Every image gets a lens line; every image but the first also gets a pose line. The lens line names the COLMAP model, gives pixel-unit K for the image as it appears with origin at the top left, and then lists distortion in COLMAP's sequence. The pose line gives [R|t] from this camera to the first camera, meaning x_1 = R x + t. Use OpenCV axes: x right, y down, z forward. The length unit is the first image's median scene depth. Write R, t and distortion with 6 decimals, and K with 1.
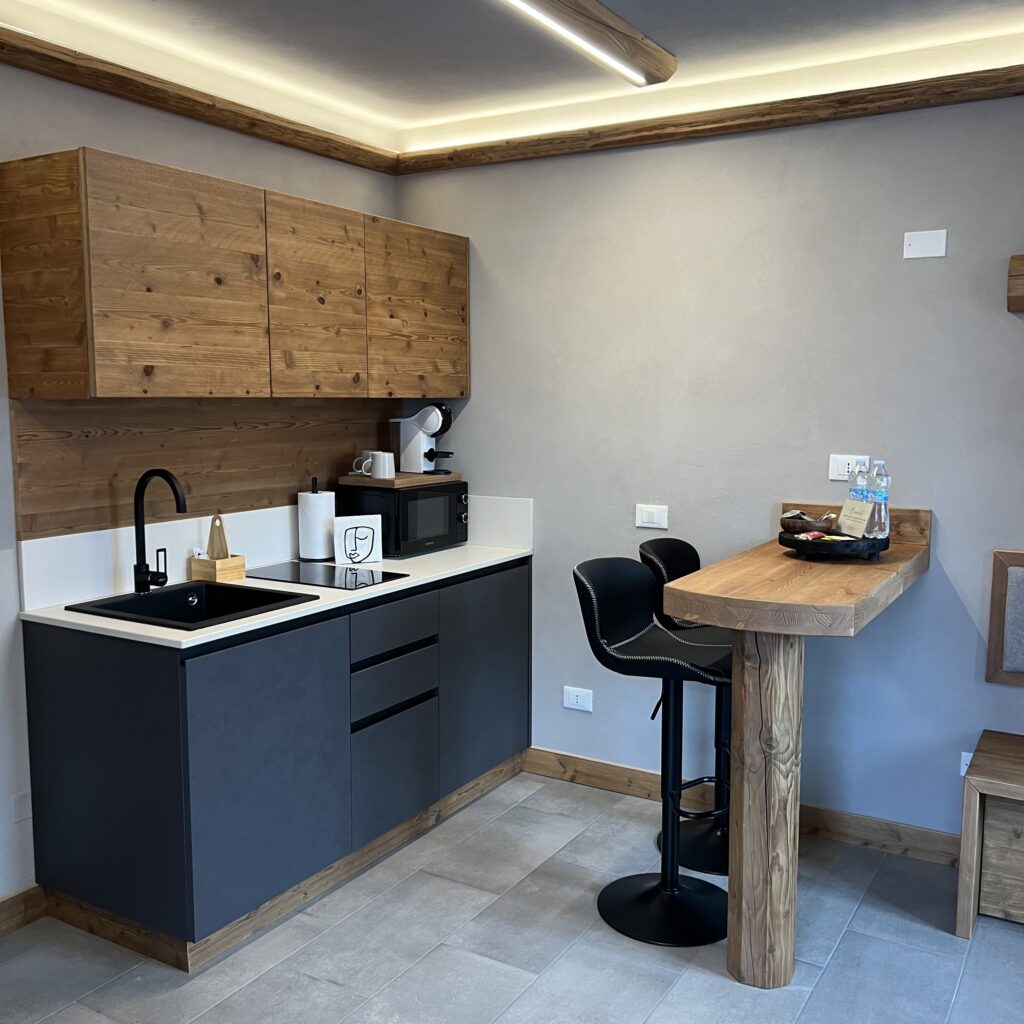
lens RADIAL K [[1028.5, 0, 505.7], [0, 1028.5, 510.9], [0, 0, 1]] dist [0.026267, 0.000000]
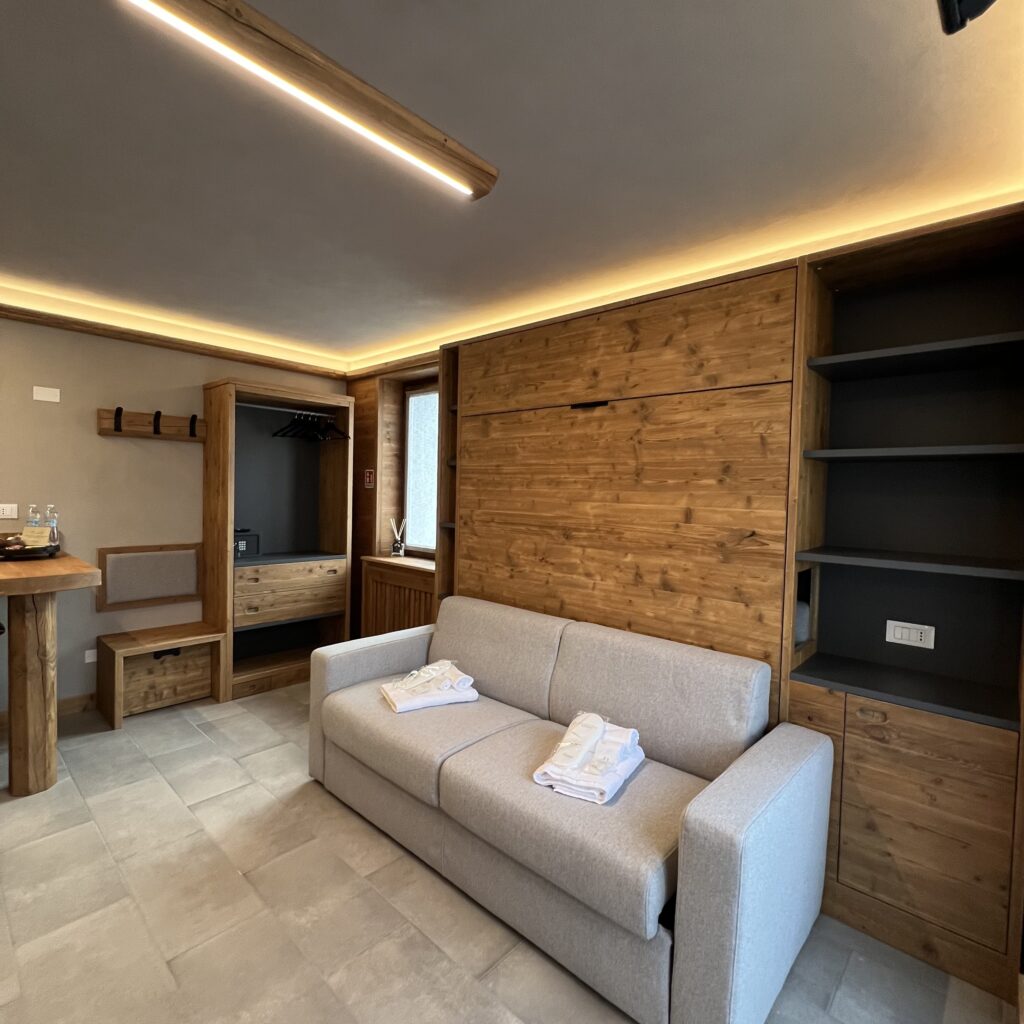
lens RADIAL K [[548.9, 0, 508.4], [0, 548.9, 512.6], [0, 0, 1]] dist [0.002586, 0.001212]
pose [[0.203070, -0.034334, 0.978562, -0.459977], [0.087274, 0.996042, 0.016836, 0.022433], [-0.975267, 0.081985, 0.205263, -0.037682]]
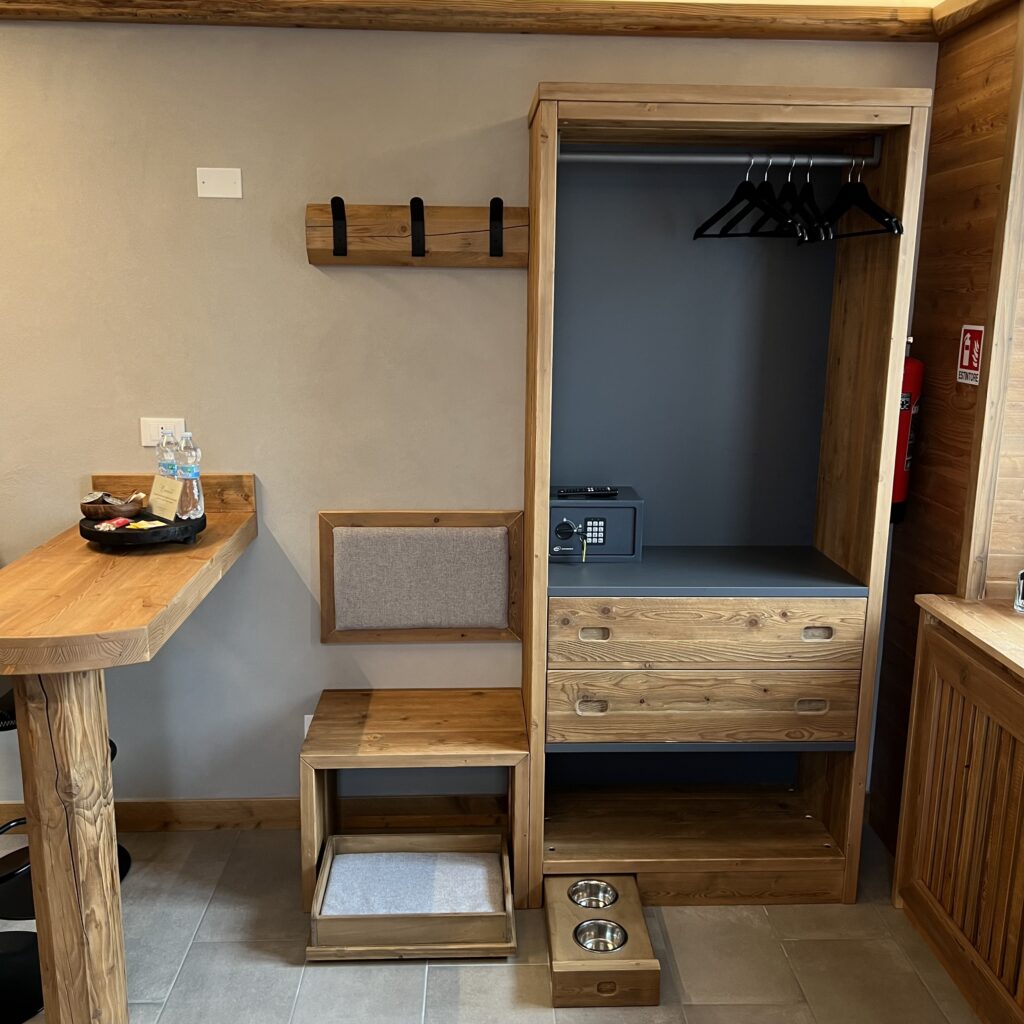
lens RADIAL K [[1028.5, 0, 513.7], [0, 1028.5, 508.2], [0, 0, 1]] dist [0.026267, 0.000000]
pose [[0.836264, -0.107106, 0.537764, 0.110261], [0.054256, 0.992087, 0.113220, -0.068227], [-0.545636, -0.065505, 0.835458, 0.093612]]
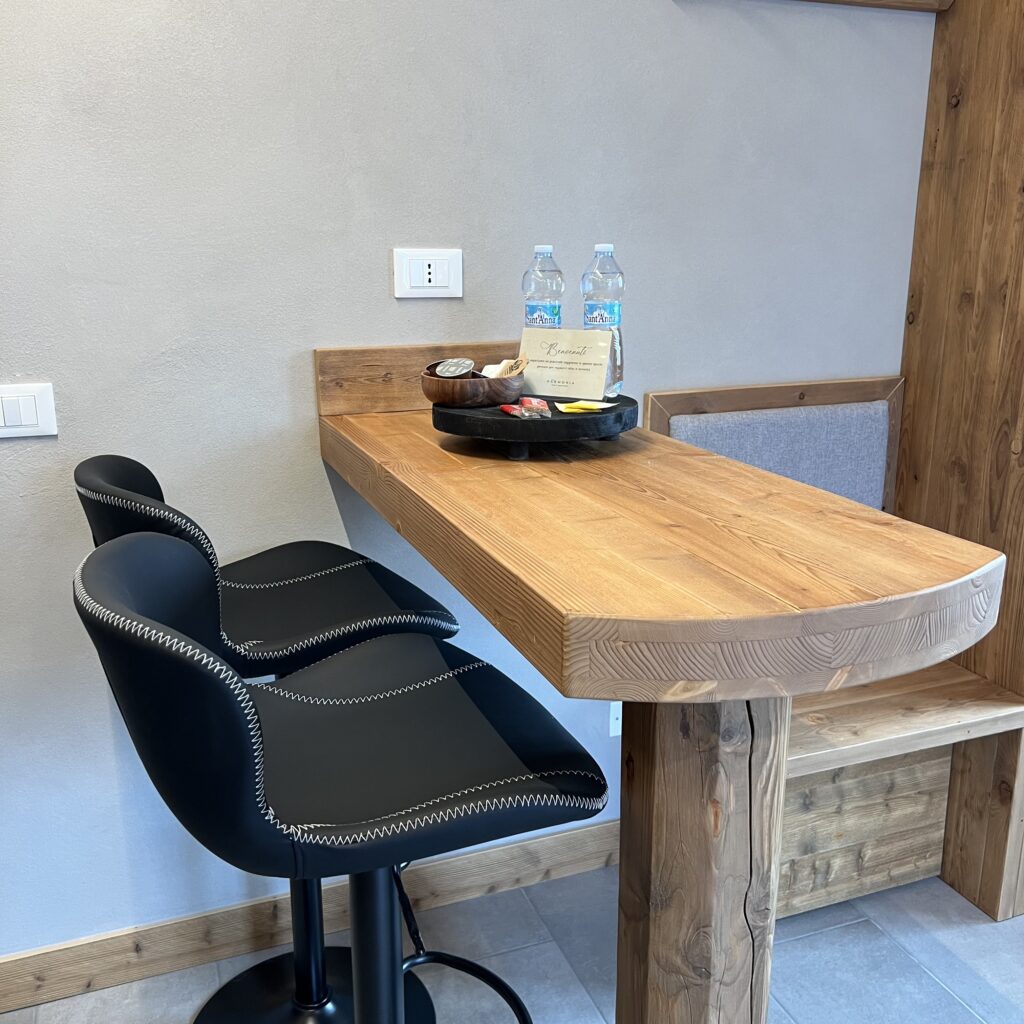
lens RADIAL K [[1028.5, 0, 516.0], [0, 1028.5, 510.6], [0, 0, 1]] dist [0.026267, 0.000000]
pose [[0.614923, -0.202744, 0.762079, -0.081618], [0.092378, 0.978252, 0.185715, -0.018071], [-0.783158, -0.043801, 0.620279, 0.701361]]
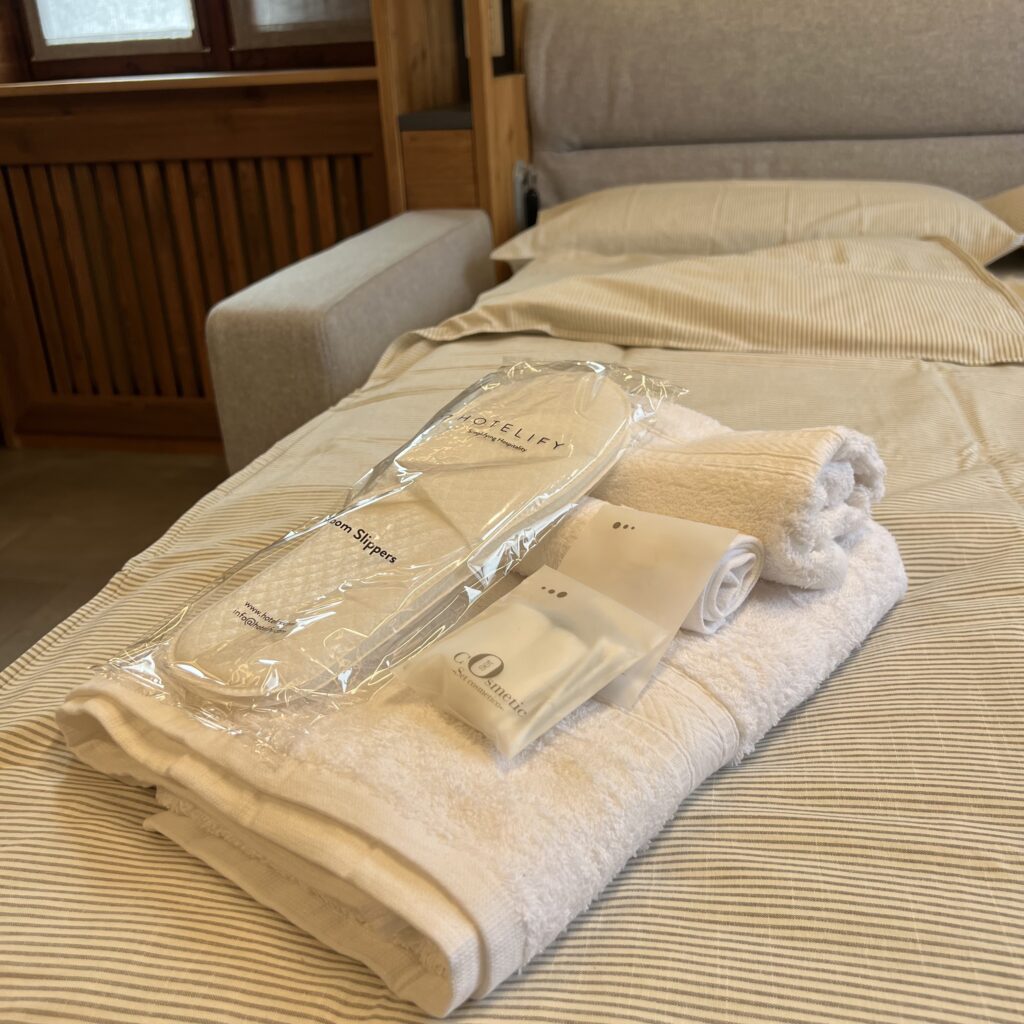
lens RADIAL K [[1028.5, 0, 510.4], [0, 1028.5, 511.7], [0, 0, 1]] dist [0.026267, 0.000000]
pose [[-0.303569, -0.378804, 0.874273, -0.086792], [0.155944, 0.885448, 0.437793, 0.140599], [-0.939961, 0.269238, -0.209722, 0.471941]]
